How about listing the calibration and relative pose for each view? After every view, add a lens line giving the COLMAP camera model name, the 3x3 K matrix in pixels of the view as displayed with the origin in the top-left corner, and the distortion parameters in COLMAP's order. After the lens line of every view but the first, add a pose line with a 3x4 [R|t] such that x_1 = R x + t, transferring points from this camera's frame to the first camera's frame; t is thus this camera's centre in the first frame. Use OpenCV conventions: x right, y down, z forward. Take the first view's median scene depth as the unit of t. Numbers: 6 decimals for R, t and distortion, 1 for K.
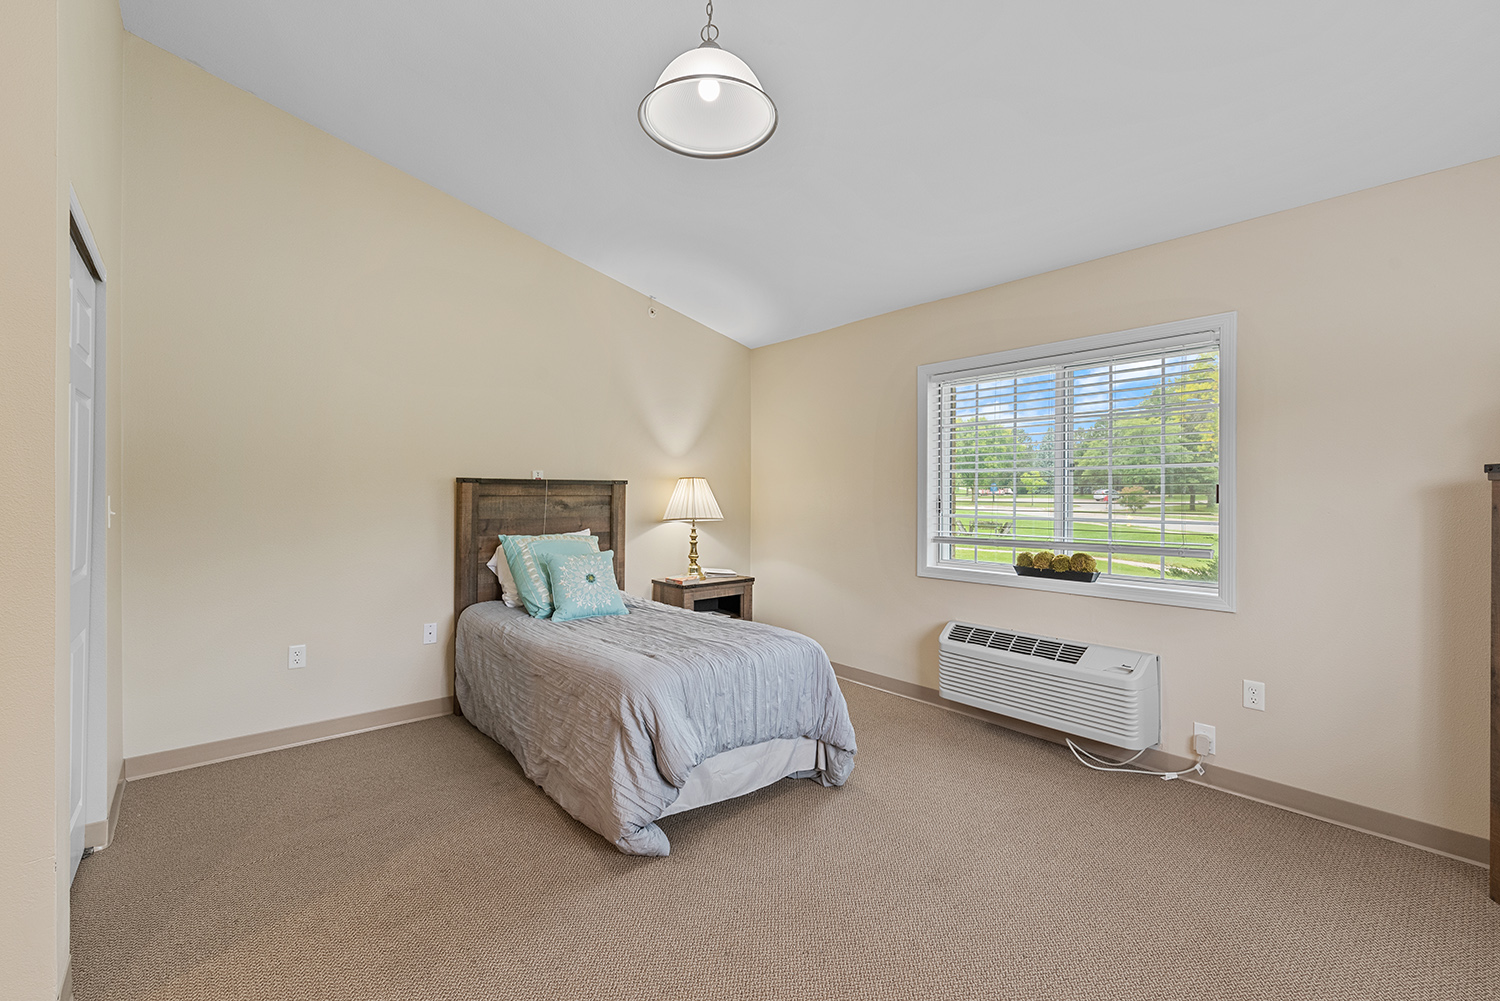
lens RADIAL K [[662.3, 0, 749.7], [0, 662.3, 491.9], [0, 0, 1]] dist [-0.003646, 0.000397]
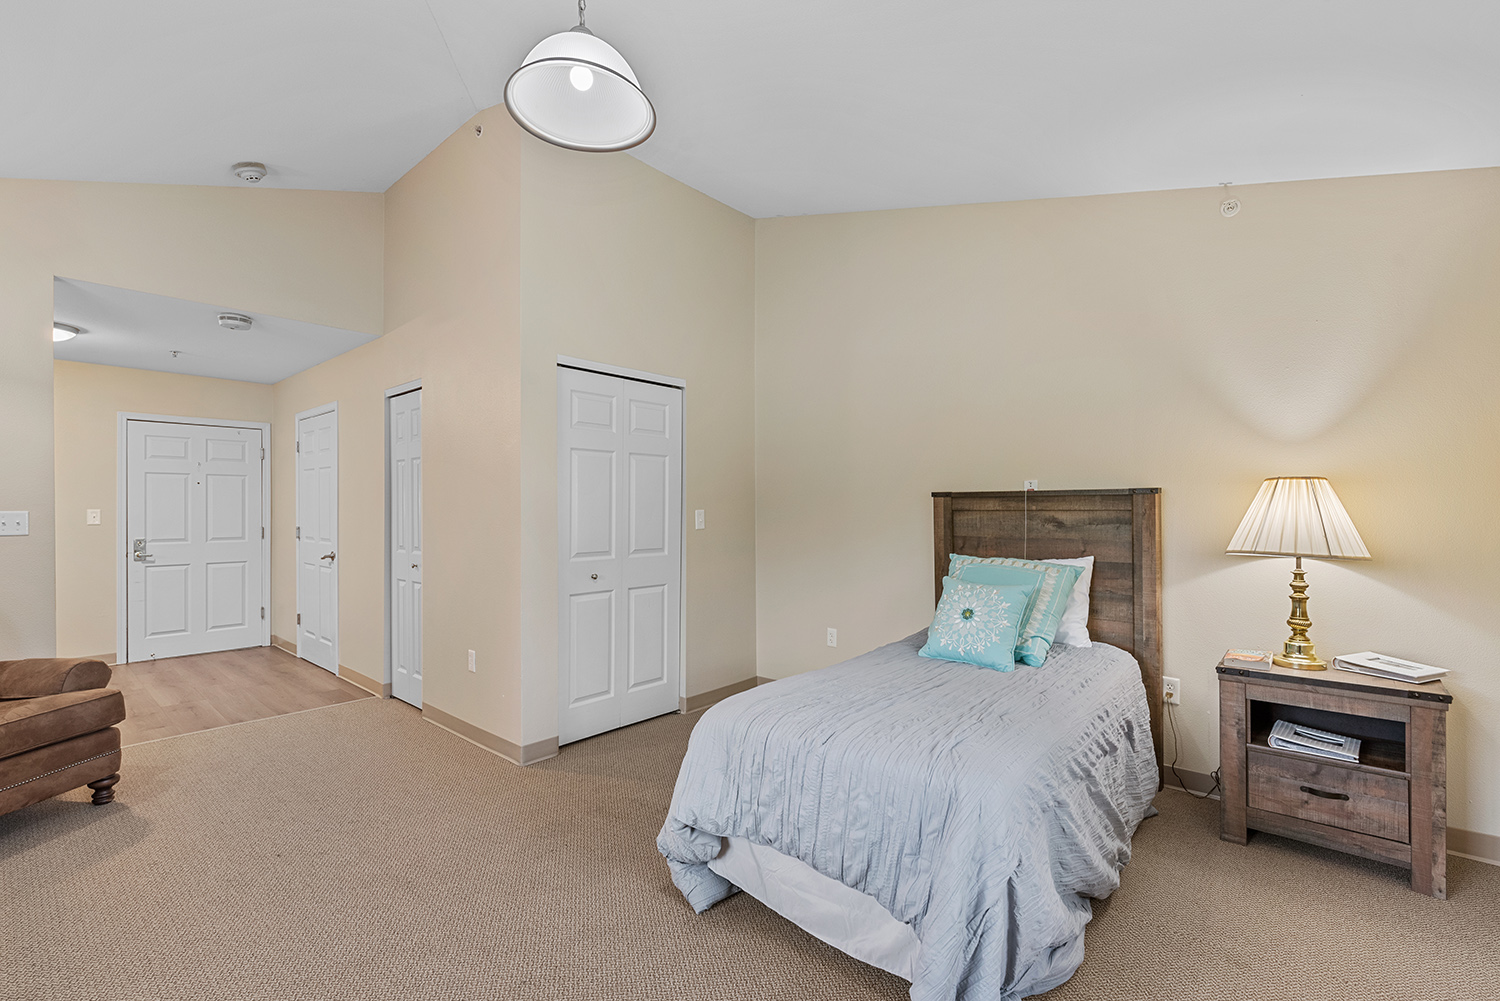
lens RADIAL K [[662.3, 0, 749.0], [0, 662.3, 508.7], [0, 0, 1]] dist [-0.003646, 0.000397]
pose [[0.143277, -0.005297, -0.989668, 0.428064], [-0.000633, 0.999985, -0.005444, 0.007712], [0.989682, 0.001406, 0.143272, 0.529846]]
